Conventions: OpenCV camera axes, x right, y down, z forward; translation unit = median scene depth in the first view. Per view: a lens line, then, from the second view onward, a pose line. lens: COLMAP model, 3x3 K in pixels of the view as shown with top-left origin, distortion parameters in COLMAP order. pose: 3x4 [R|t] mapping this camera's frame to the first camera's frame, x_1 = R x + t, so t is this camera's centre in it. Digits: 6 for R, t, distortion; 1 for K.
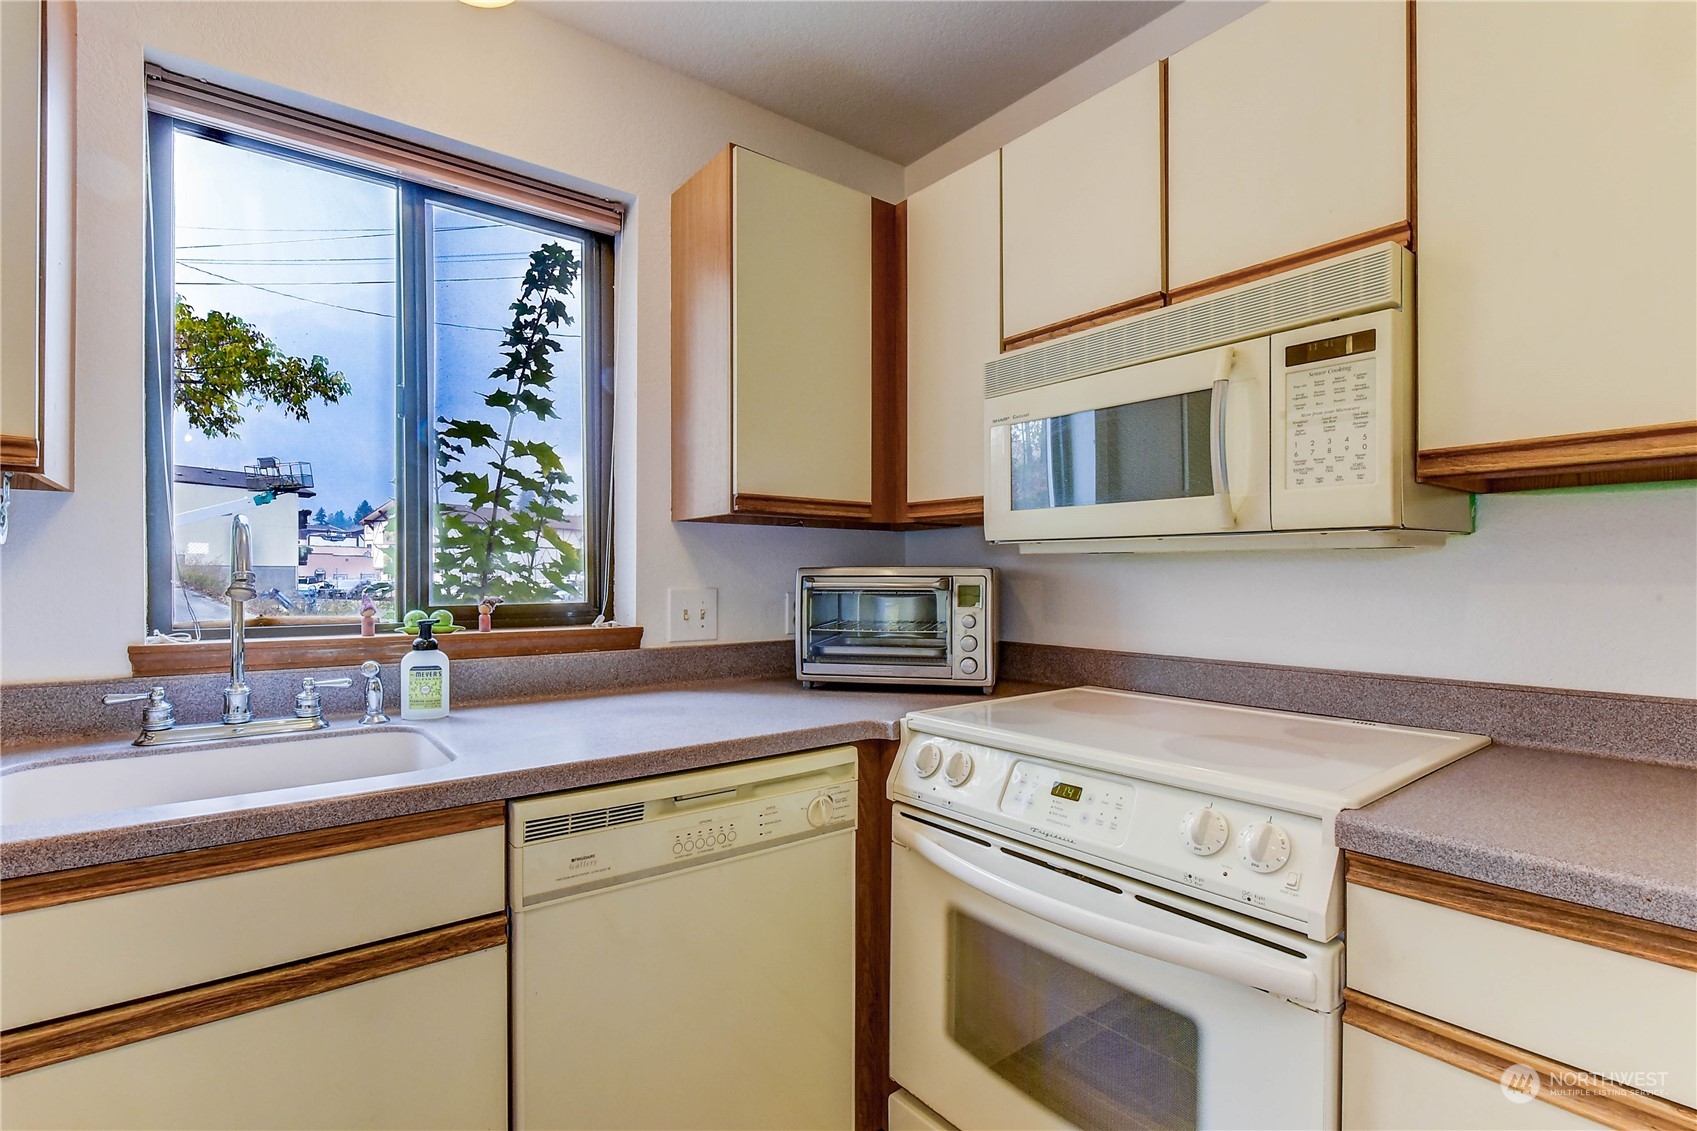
lens RADIAL K [[800.4, 0, 860.8], [0, 800.4, 576.5], [0, 0, 1]] dist [0.005459, 0.000360]
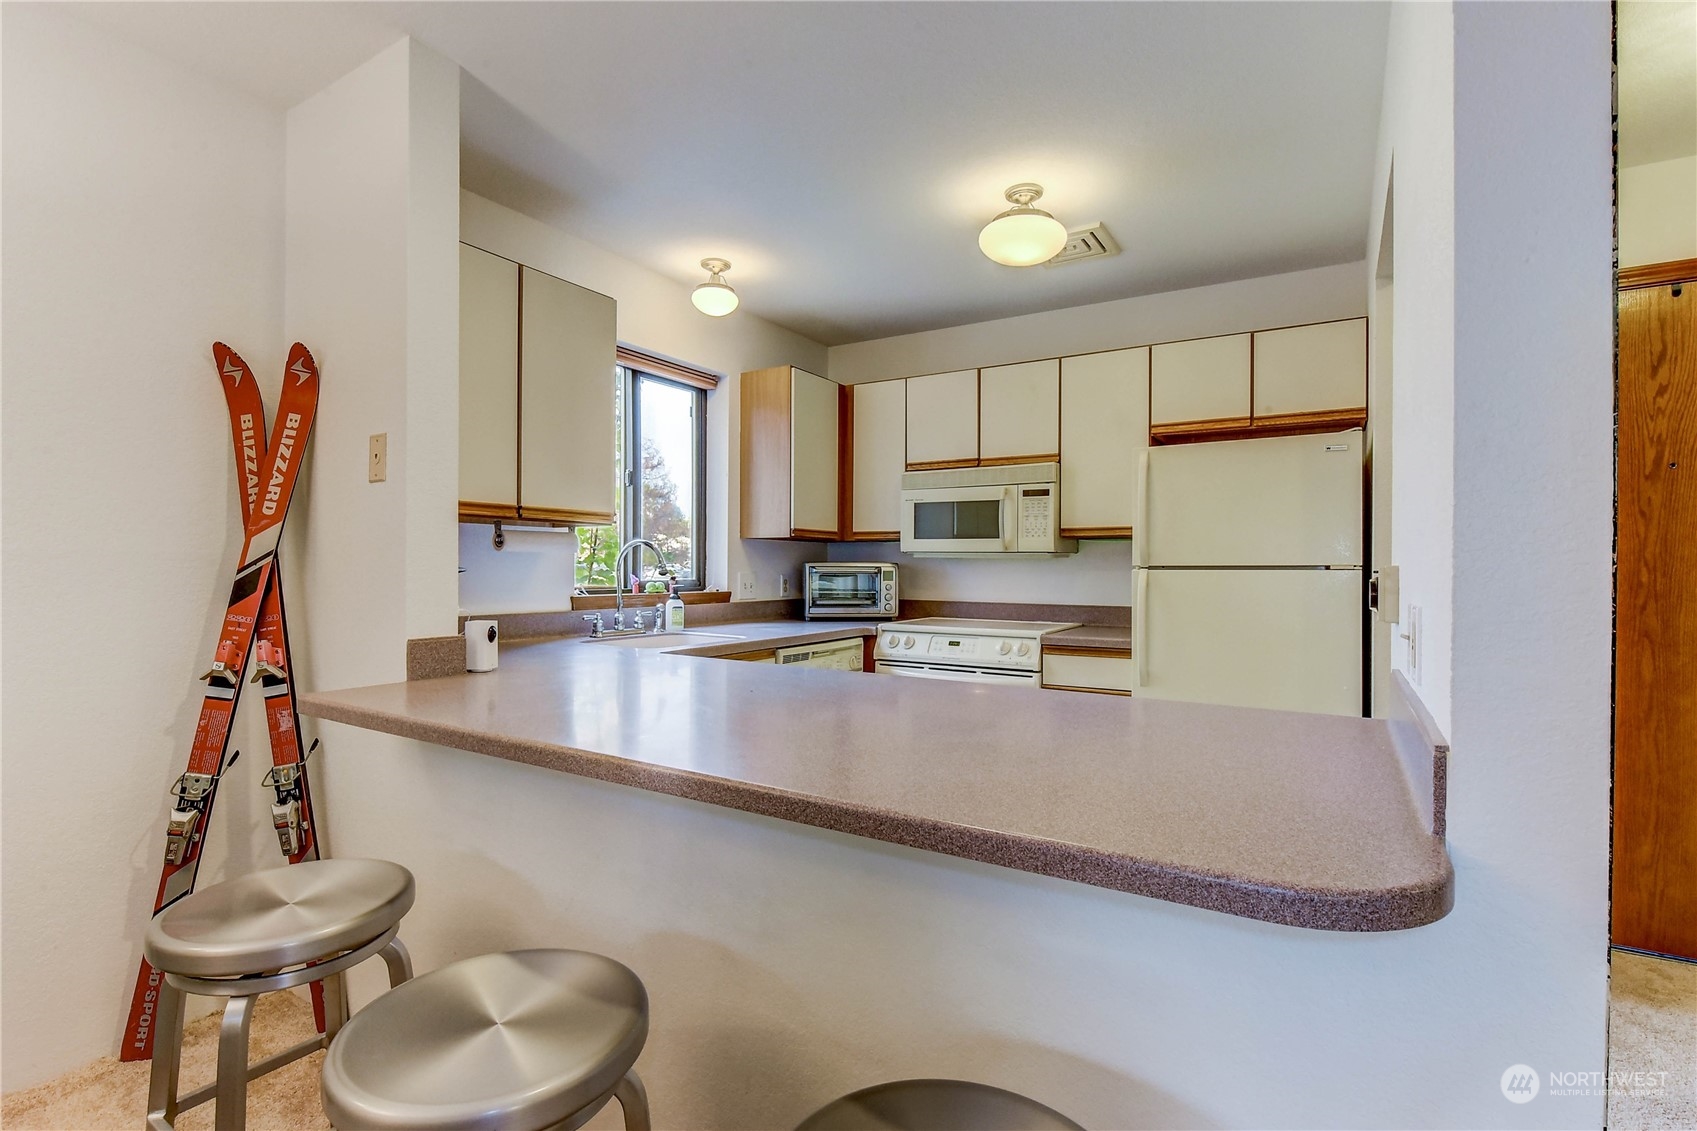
lens RADIAL K [[800.4, 0, 843.5], [0, 800.4, 567.9], [0, 0, 1]] dist [0.005459, 0.000360]
pose [[0.941473, 0.004362, 0.337060, -0.871476], [-0.004977, 0.999987, 0.000958, 0.000851], [-0.337051, -0.002579, 0.941483, -1.248565]]
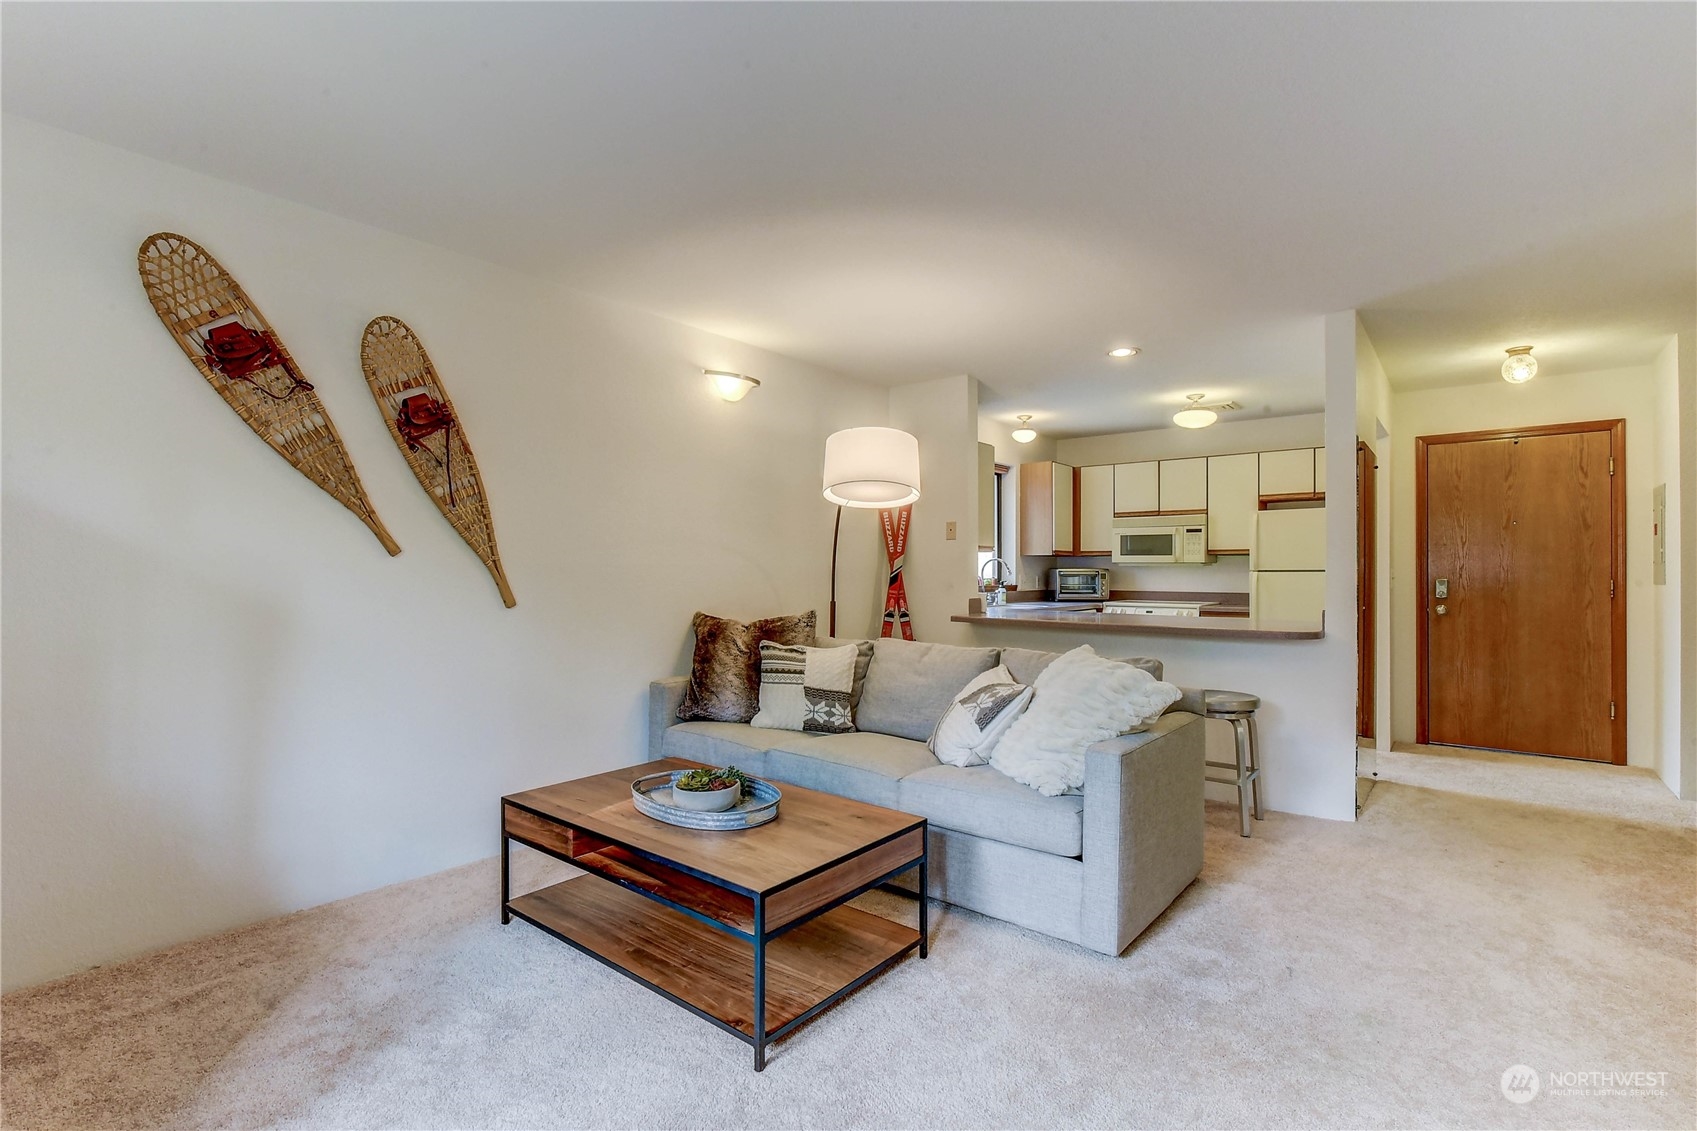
lens RADIAL K [[800.4, 0, 849.3], [0, 800.4, 560.3], [0, 0, 1]] dist [0.005459, 0.000360]
pose [[0.972220, 0.005270, 0.234008, -2.375565], [-0.002009, 0.999898, -0.014172, 0.004889], [-0.234059, 0.013308, 0.972131, -3.002825]]
